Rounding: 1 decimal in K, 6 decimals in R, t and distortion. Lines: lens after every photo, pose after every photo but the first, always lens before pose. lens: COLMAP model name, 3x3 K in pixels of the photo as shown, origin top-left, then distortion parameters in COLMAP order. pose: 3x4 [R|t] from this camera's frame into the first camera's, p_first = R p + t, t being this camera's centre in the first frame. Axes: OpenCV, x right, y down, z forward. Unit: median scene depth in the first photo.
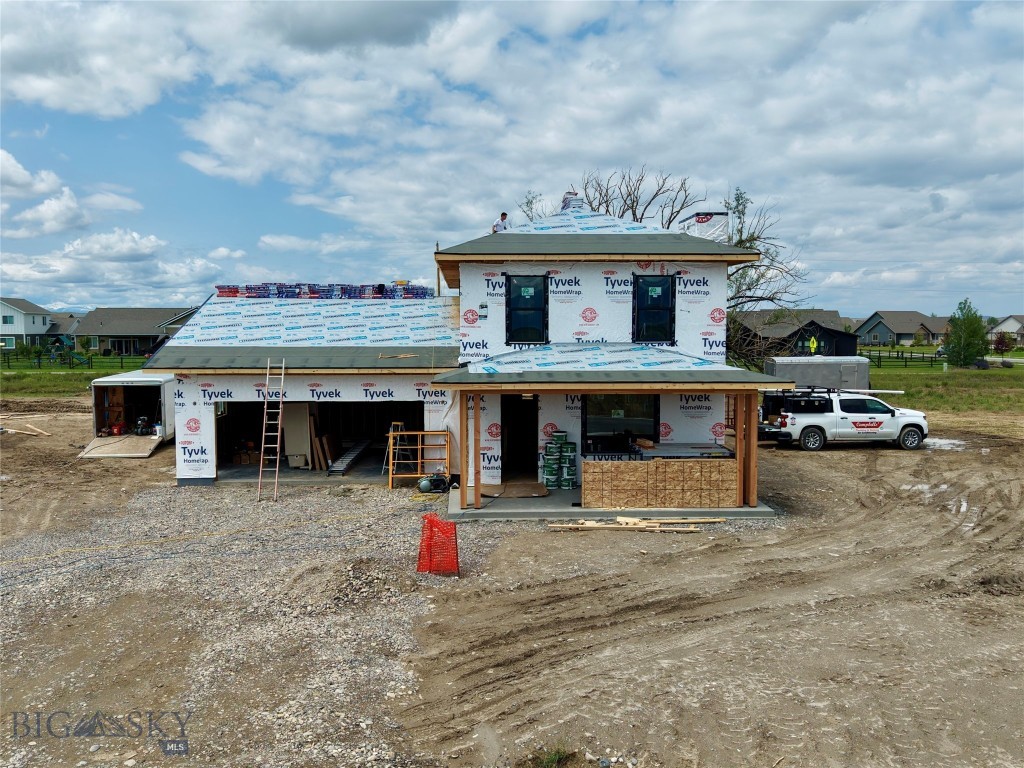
lens RADIAL K [[866.5, 0, 509.0], [0, 866.5, 383.5], [0, 0, 1]] dist [0.037986, -0.040787]
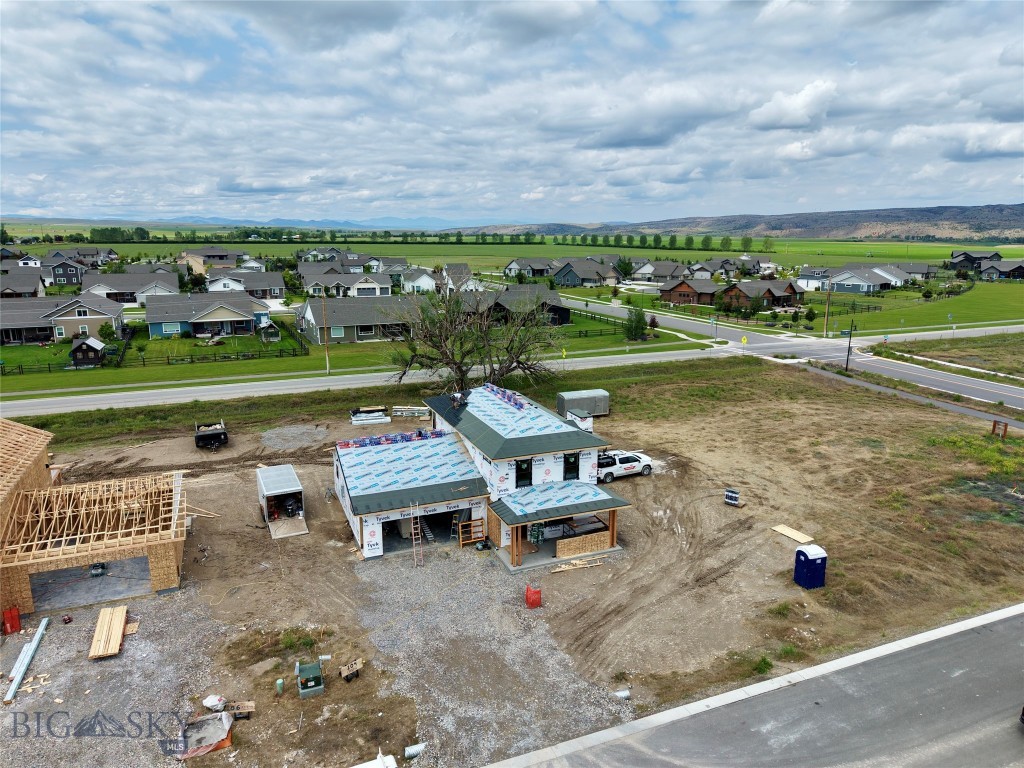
lens RADIAL K [[699.0, 0, 512.7], [0, 699.0, 353.3], [0, 0, 1]] dist [0.025850, -0.025953]
pose [[0.939989, -0.057150, 0.336383, -0.639884], [0.017498, 0.992650, 0.119751, -0.647723], [-0.340754, -0.106679, 0.934080, -0.762589]]
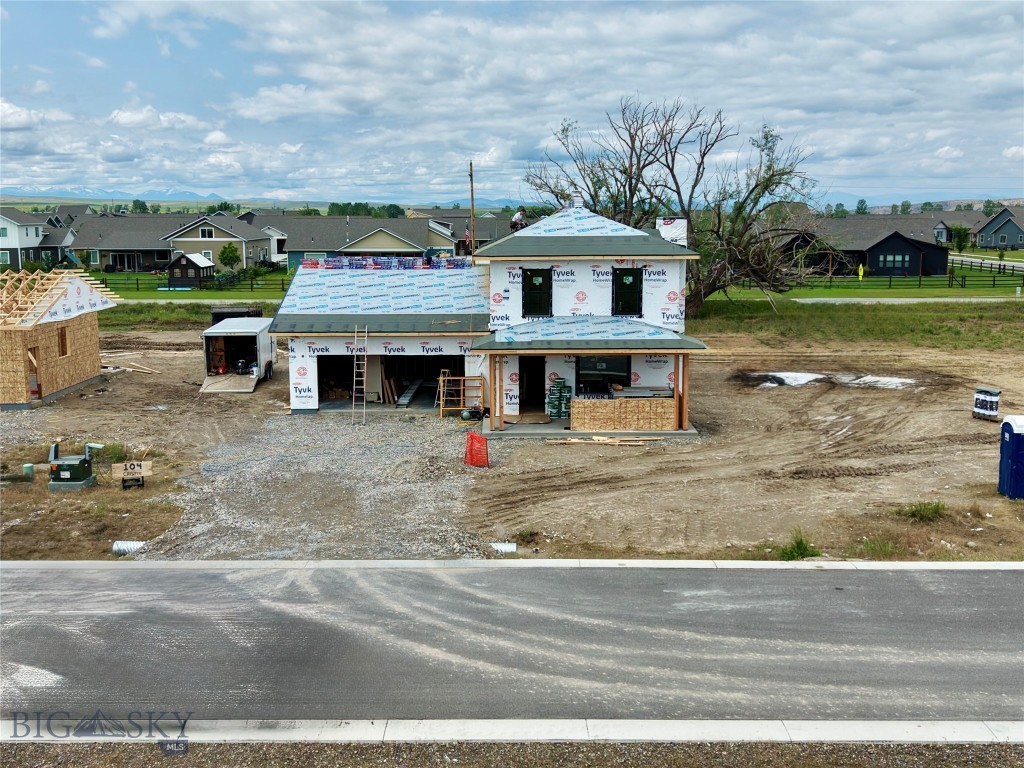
lens RADIAL K [[1143.1, 0, 503.2], [0, 1143.1, 390.3], [0, 0, 1]] dist [0.009228, 0.000000]
pose [[0.998603, 0.003950, -0.052699, 0.064682], [0.001004, 0.995605, 0.093650, -0.101751], [0.052838, -0.093572, 0.994209, -0.884657]]
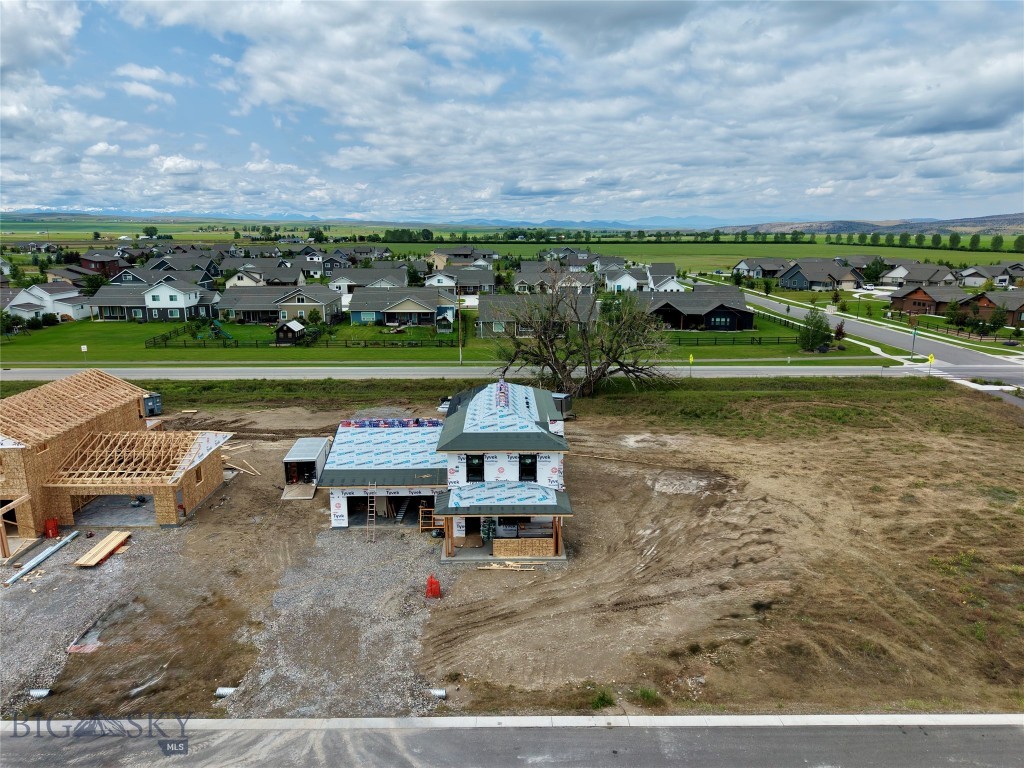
lens RADIAL K [[699.0, 0, 508.8], [0, 699.0, 362.8], [0, 0, 1]] dist [0.025850, -0.025953]
pose [[0.999350, 0.005531, -0.035627, 0.182908], [-0.000861, 0.991541, 0.129791, -0.630648], [0.036044, -0.129676, 0.990901, -0.892349]]
